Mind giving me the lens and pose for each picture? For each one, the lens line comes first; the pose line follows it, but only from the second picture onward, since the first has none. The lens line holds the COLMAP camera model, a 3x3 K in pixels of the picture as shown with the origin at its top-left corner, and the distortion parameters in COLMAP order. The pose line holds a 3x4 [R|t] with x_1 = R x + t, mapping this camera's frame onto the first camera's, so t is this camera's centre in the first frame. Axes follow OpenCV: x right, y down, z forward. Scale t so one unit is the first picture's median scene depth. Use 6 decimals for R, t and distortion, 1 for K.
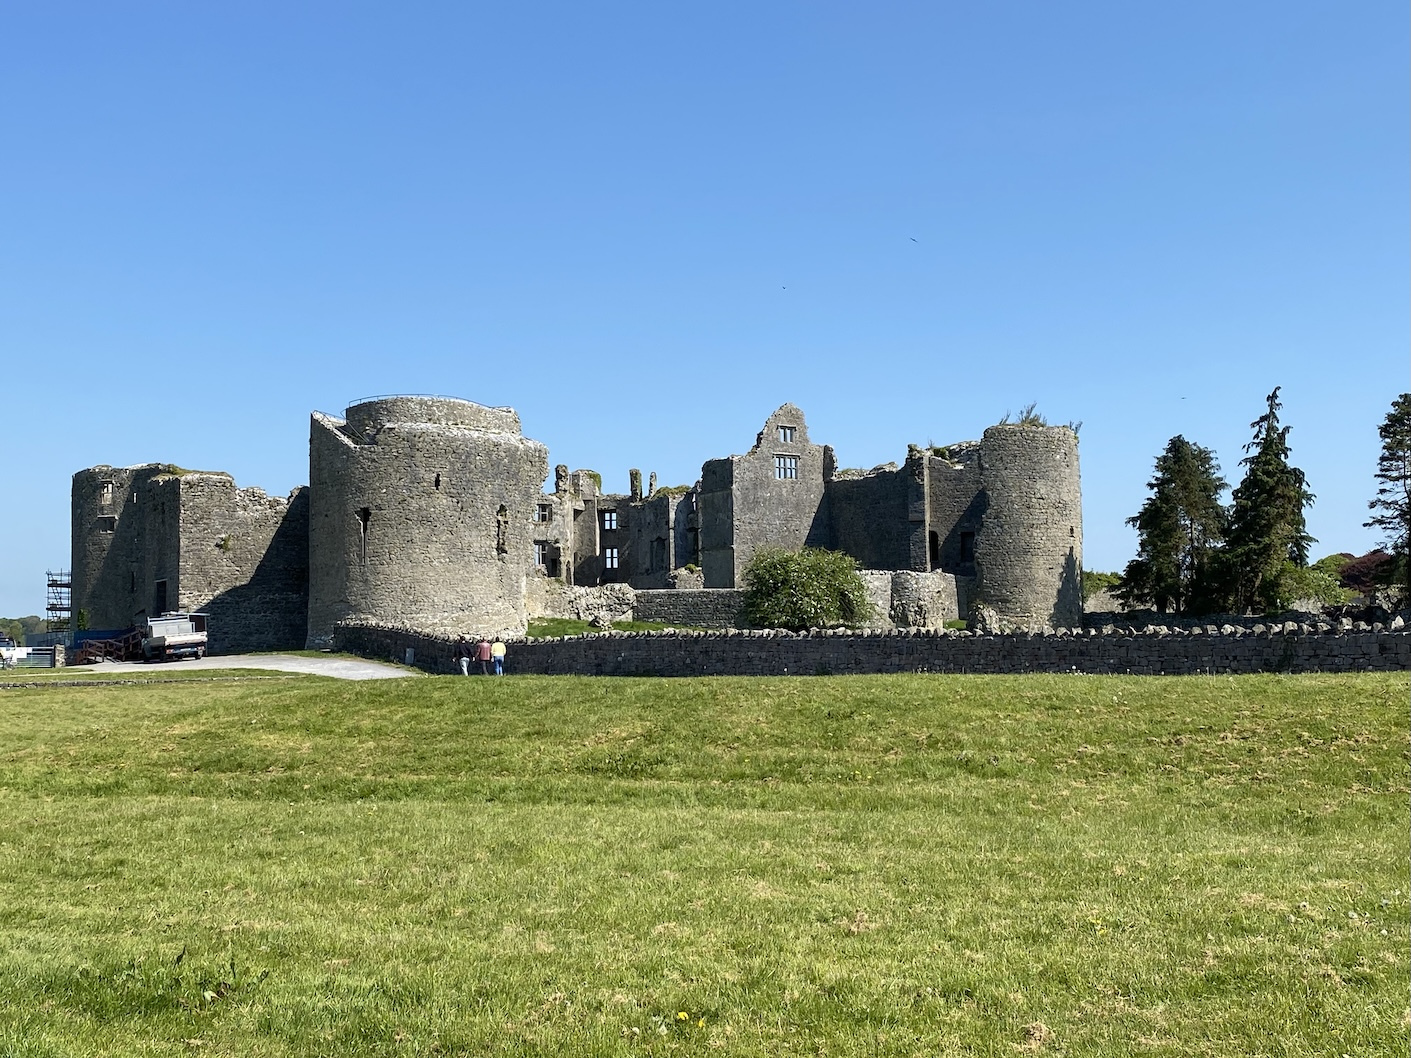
lens RADIAL K [[1664.5, 0, 705.2], [0, 1664.5, 511.9], [0, 0, 1]] dist [0.136126, -0.391989]
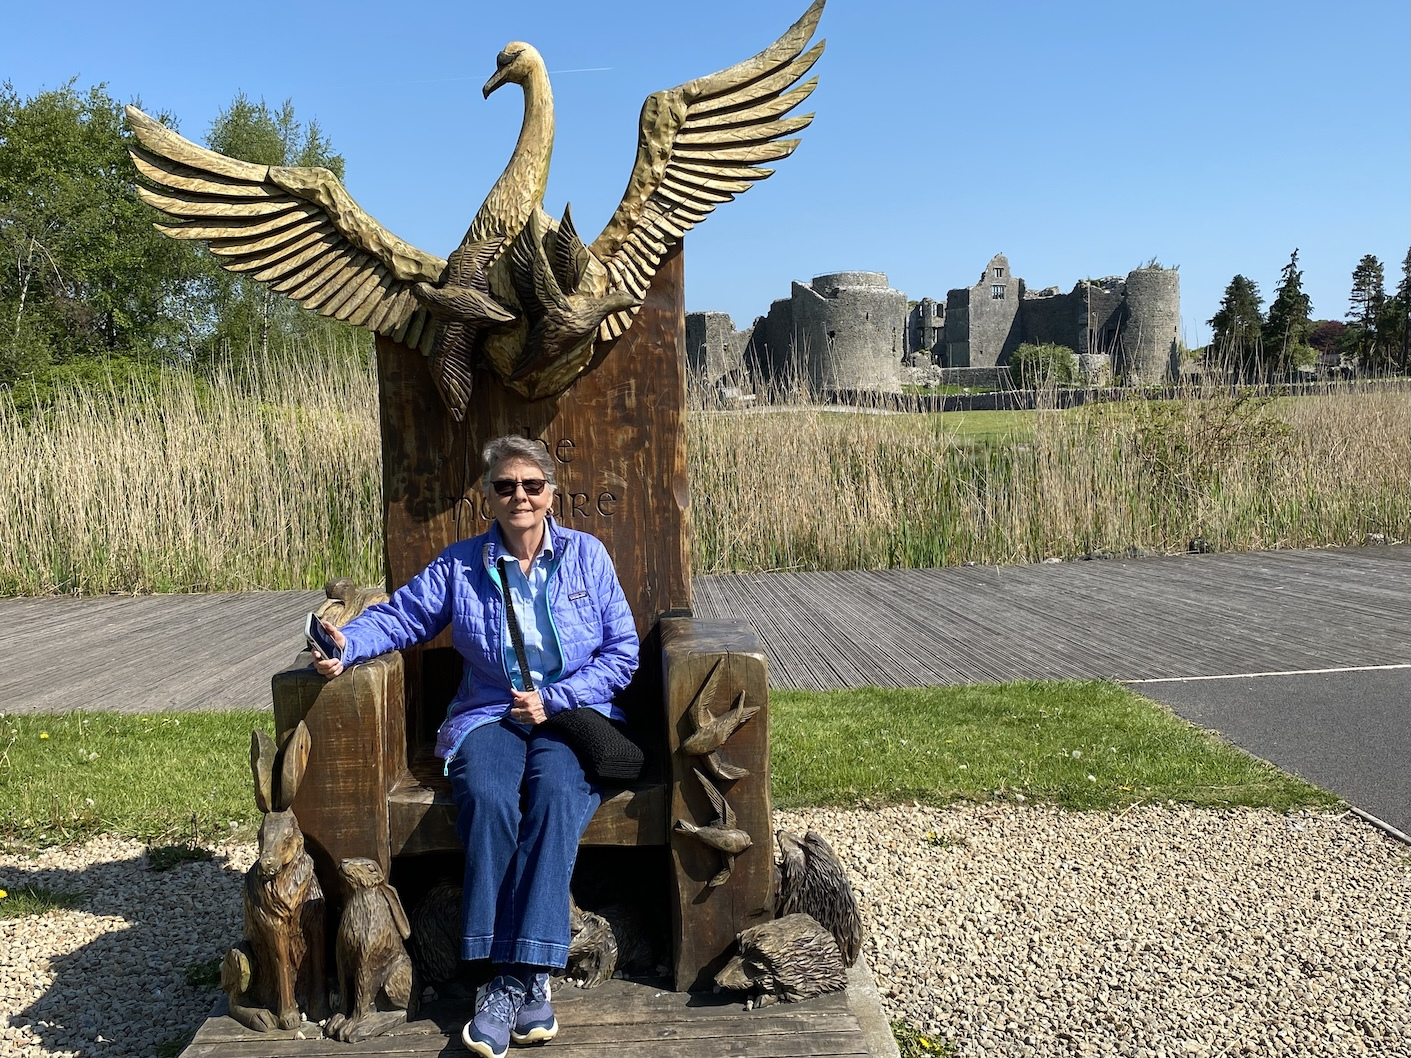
lens RADIAL K [[1381.8, 0, 680.9], [0, 1381.8, 532.9], [0, 0, 1]] dist [0.102810, -0.339863]
pose [[0.998505, -0.014420, -0.052726, -0.240797], [0.023309, 0.984806, 0.172087, -0.043410], [0.049443, -0.173059, 0.983670, -0.545037]]
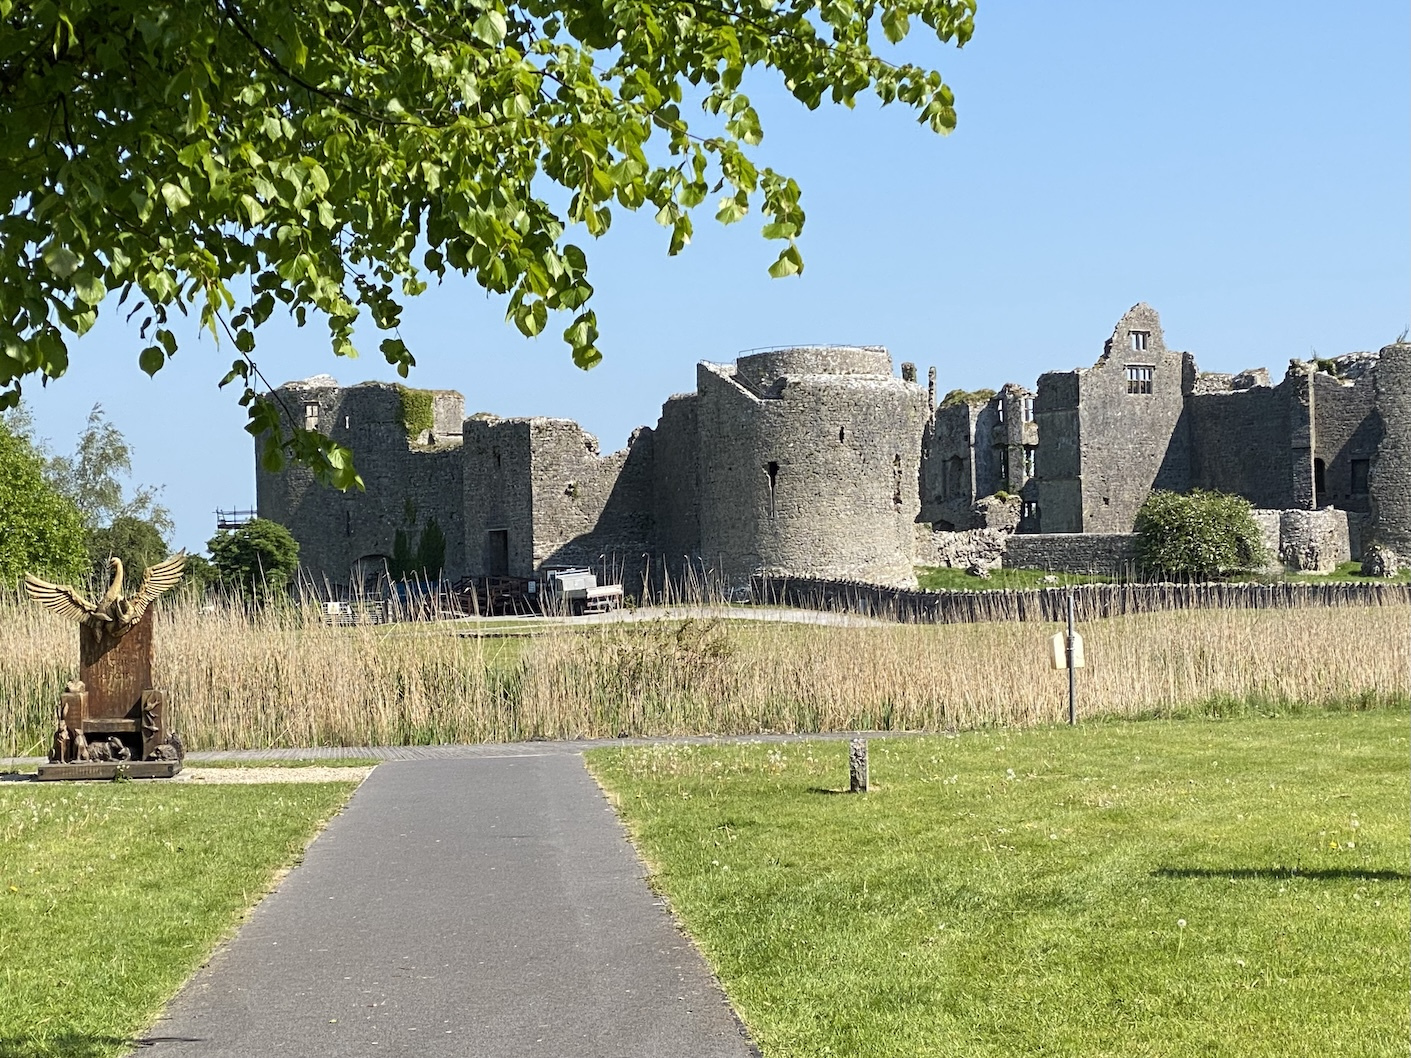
lens RADIAL K [[3469.1, 0, 698.9], [0, 3469.1, 538.0], [0, 0, 1]] dist [0.104656, -0.835507]
pose [[0.999846, -0.011835, -0.012965, -0.177911], [0.012654, 0.997800, 0.065076, -0.075413], [0.012166, -0.065230, 0.997796, -0.886158]]
